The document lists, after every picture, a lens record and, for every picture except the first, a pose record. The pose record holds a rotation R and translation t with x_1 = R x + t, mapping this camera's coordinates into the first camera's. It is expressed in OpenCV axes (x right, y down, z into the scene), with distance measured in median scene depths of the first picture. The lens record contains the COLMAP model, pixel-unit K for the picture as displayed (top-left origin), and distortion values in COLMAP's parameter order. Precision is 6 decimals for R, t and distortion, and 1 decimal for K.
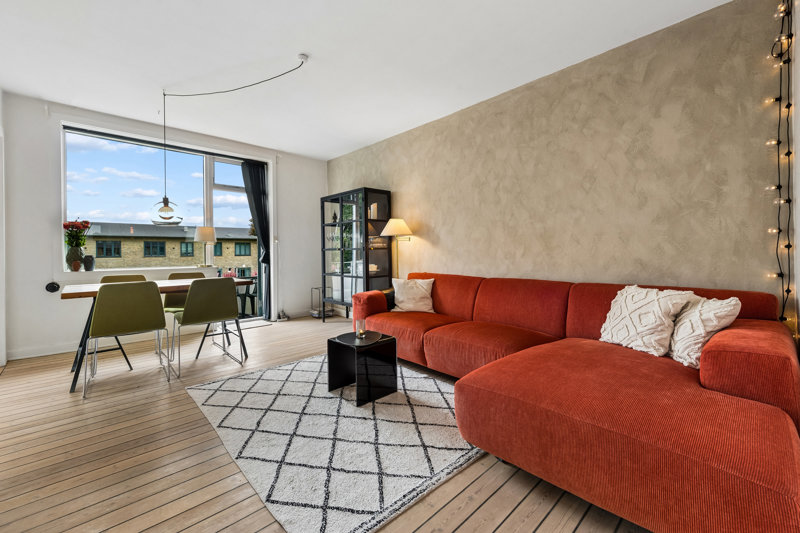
lens RADIAL K [[314.5, 0, 365.5], [0, 314.5, 254.1], [0, 0, 1]] dist [0.001202, -0.000067]
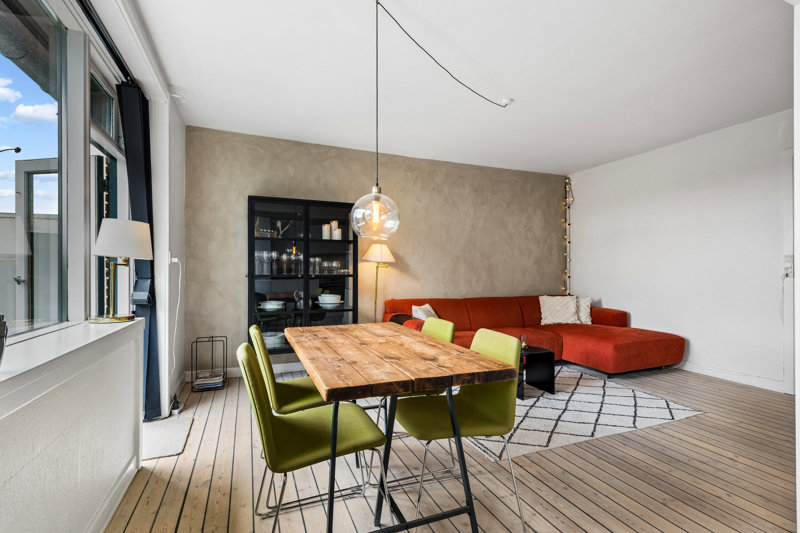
lens RADIAL K [[364.6, 0, 405.1], [0, 364.6, 273.9], [0, 0, 1]] dist [0.008586, 0.000189]
pose [[0.351949, 0.002936, 0.936015, -1.383365], [0.001282, 0.999993, -0.003619, -0.028953], [-0.936018, 0.002474, 0.351943, 0.824720]]
